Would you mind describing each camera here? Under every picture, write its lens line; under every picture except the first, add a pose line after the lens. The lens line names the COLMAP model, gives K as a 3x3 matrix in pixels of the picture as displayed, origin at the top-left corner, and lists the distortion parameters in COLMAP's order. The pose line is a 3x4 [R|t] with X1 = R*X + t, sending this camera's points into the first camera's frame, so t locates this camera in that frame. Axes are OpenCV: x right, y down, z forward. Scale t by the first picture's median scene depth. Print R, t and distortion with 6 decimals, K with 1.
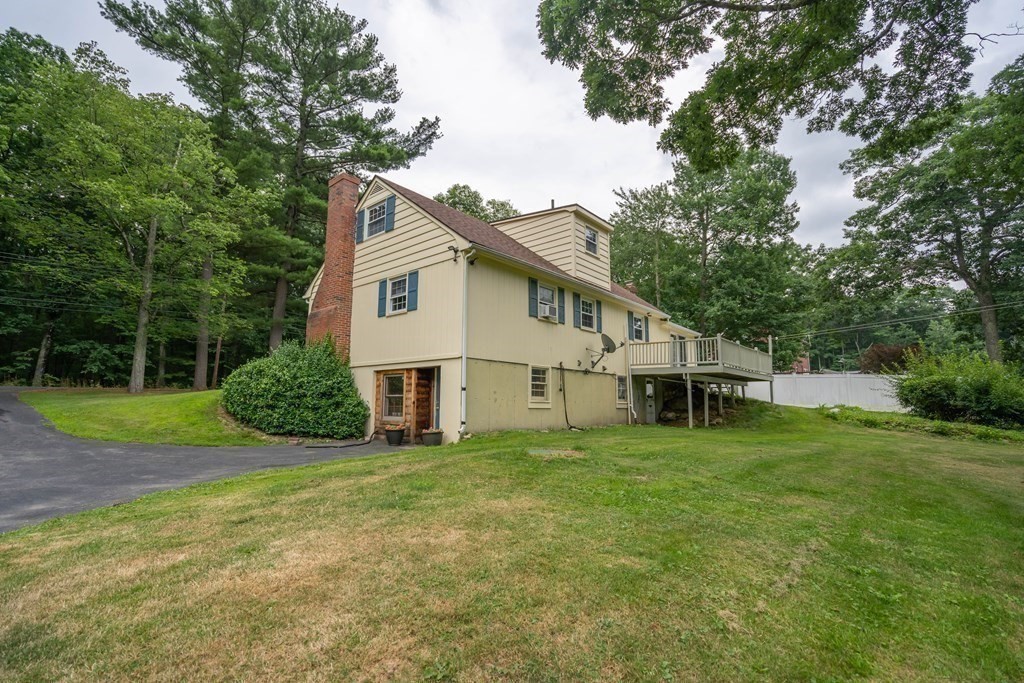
lens RADIAL K [[467.8, 0, 507.5], [0, 467.8, 340.3], [0, 0, 1]] dist [0.004167, 0.000053]
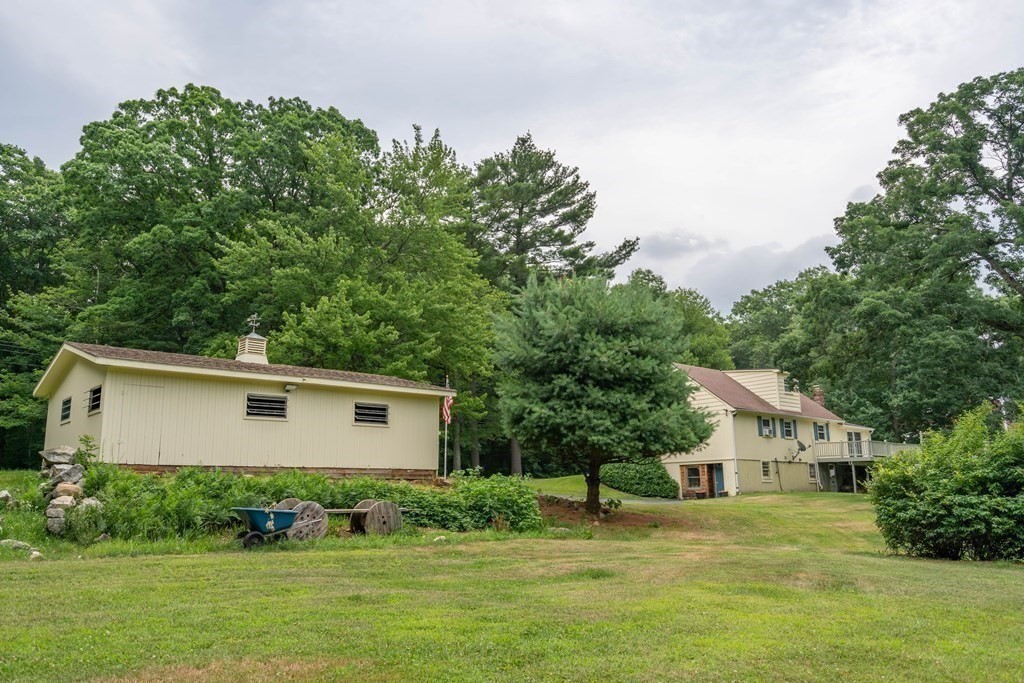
lens RADIAL K [[777.7, 0, 512.0], [0, 777.7, 341.5], [0, 0, 1]] dist [0.002269, -0.000312]
pose [[0.987126, -0.049115, -0.152216, -0.402345], [0.038691, 0.996746, -0.070707, -0.222172], [0.155194, 0.063907, 0.985815, -2.116377]]
